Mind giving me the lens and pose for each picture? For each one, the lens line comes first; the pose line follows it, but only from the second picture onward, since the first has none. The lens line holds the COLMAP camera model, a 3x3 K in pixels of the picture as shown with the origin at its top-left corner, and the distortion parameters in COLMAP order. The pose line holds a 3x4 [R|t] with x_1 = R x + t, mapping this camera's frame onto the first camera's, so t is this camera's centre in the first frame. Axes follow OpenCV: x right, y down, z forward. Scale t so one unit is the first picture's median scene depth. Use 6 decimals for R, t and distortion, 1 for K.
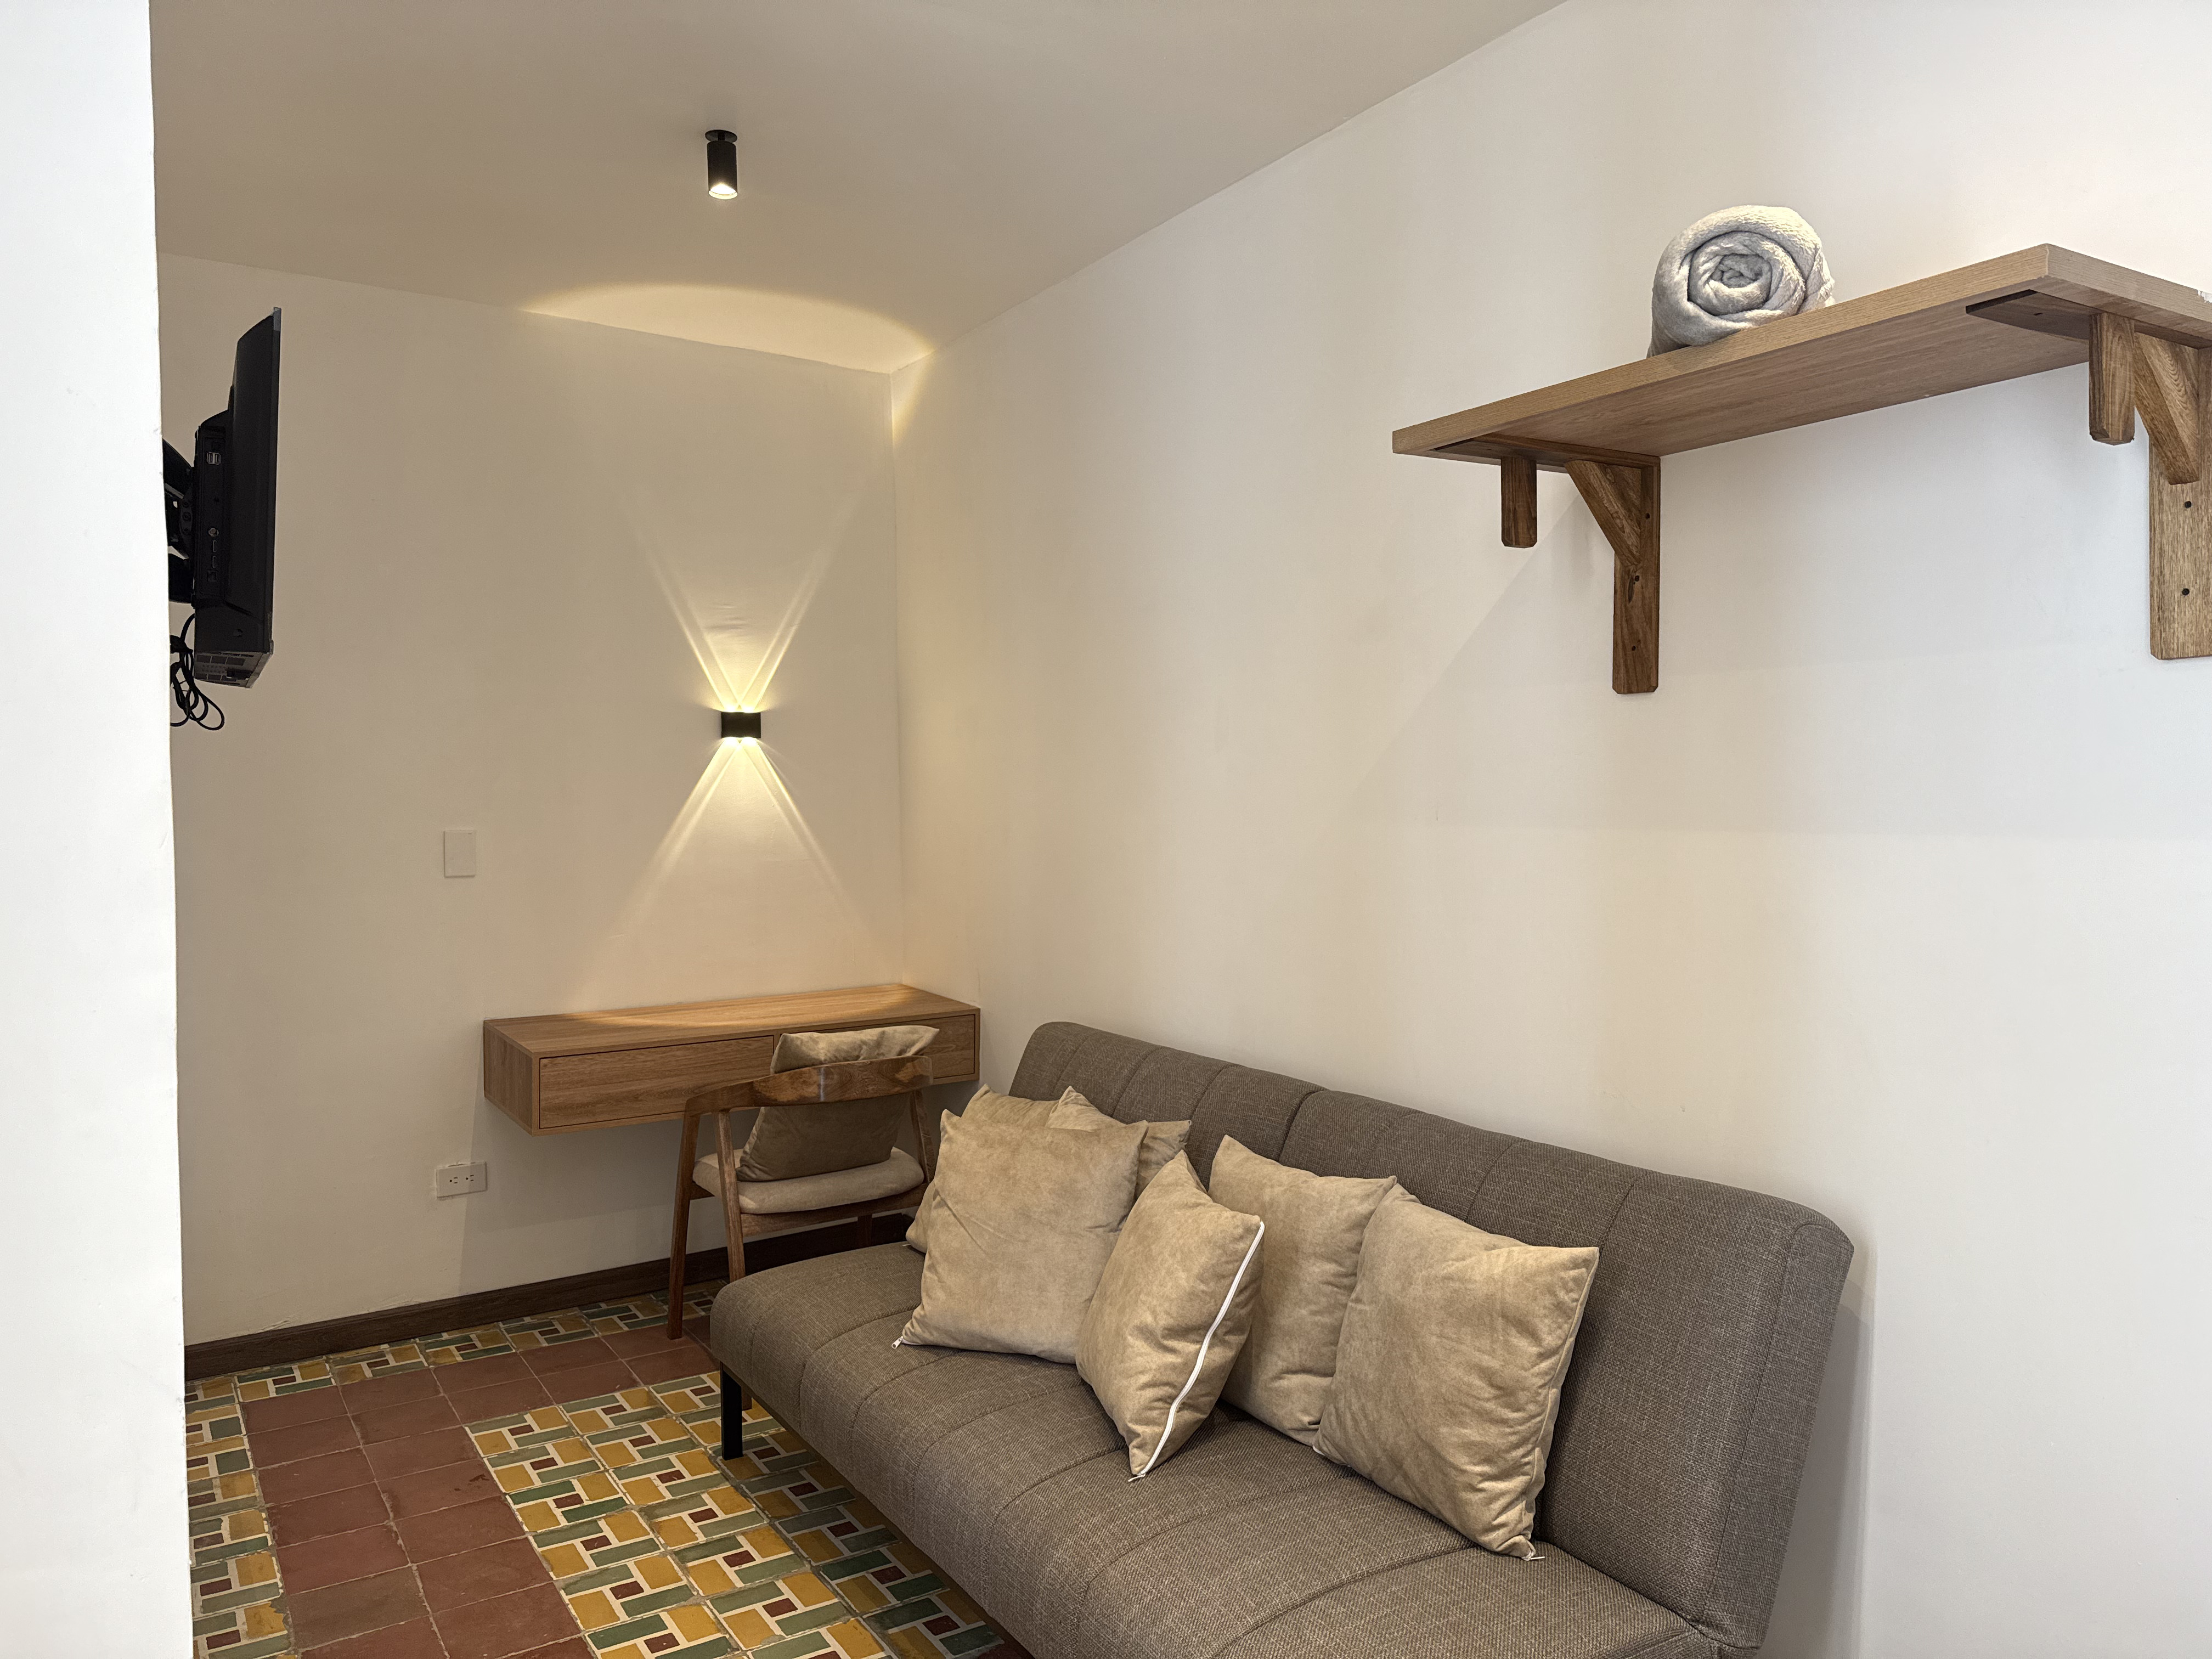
lens RADIAL K [[1518.1, 0, 1106.0], [0, 1518.1, 829.5], [0, 0, 1]] dist [0.030031, -0.003681]
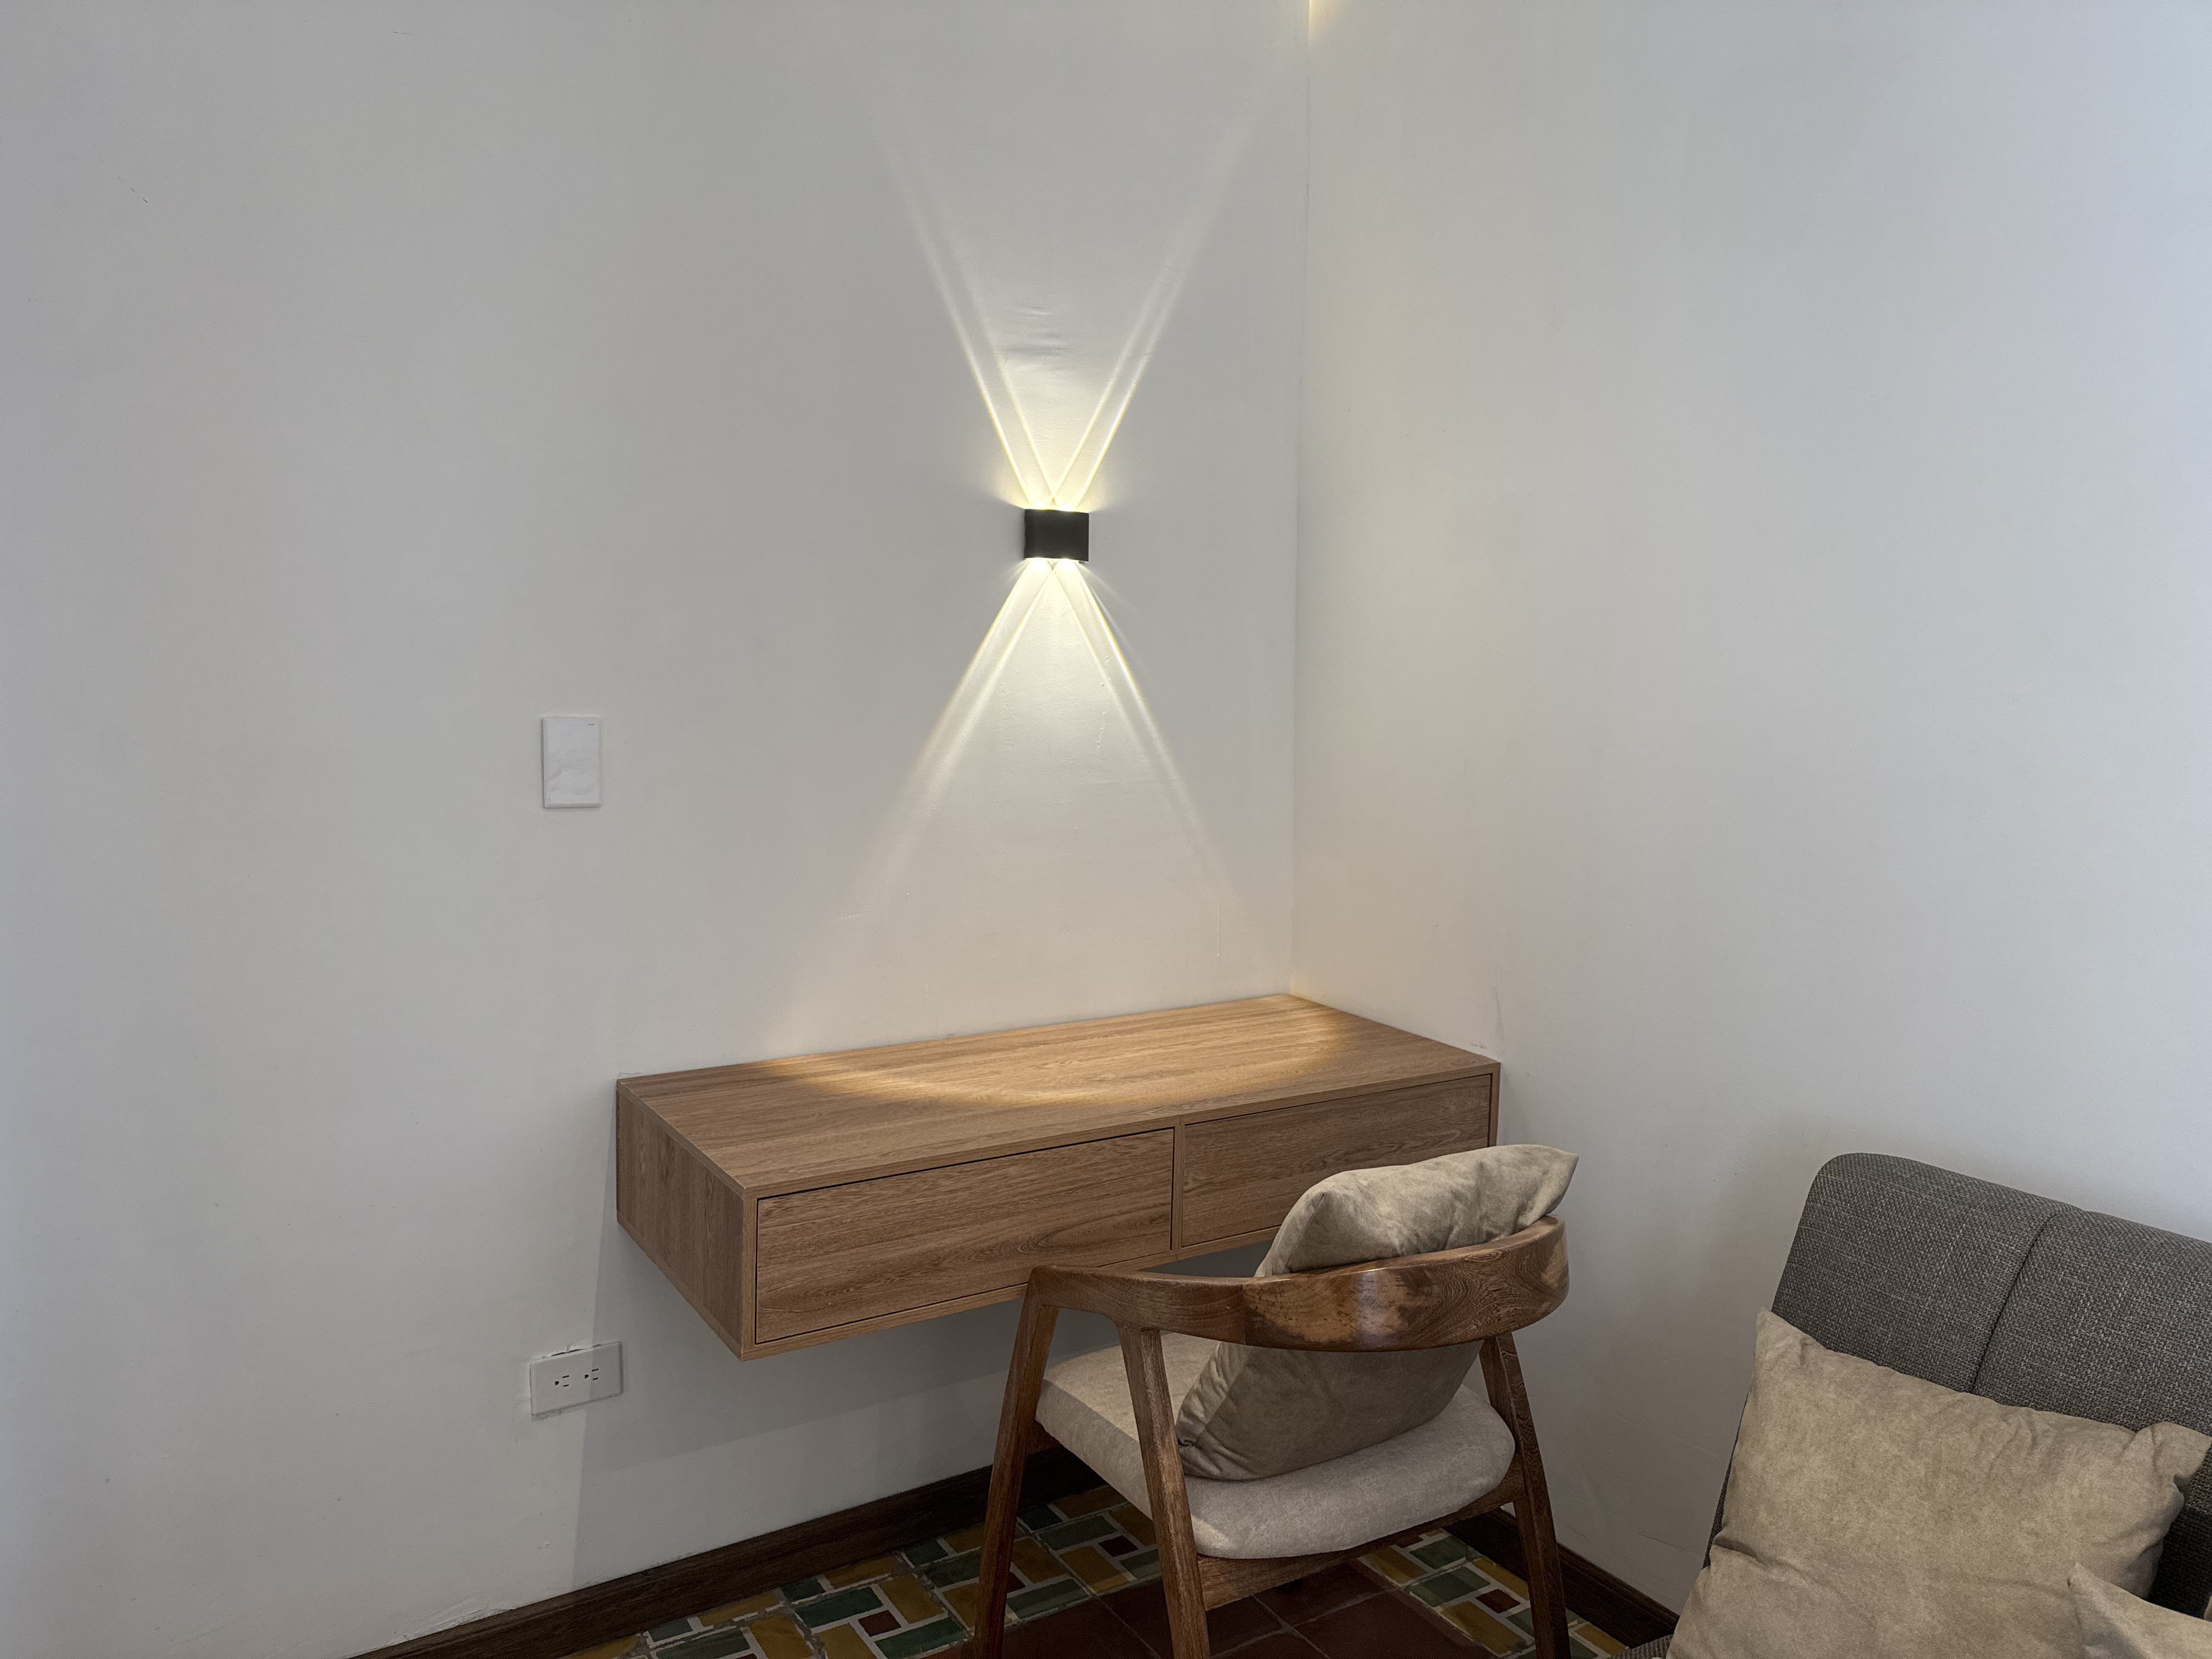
lens RADIAL K [[1525.2, 0, 1095.8], [0, 1525.2, 860.4], [0, 0, 1]] dist [0.112463, -0.175471]
pose [[0.999463, 0.025334, -0.020770, -0.235343], [-0.023465, 0.996041, 0.085744, 0.000810], [0.022860, -0.085211, 0.996101, 0.485411]]
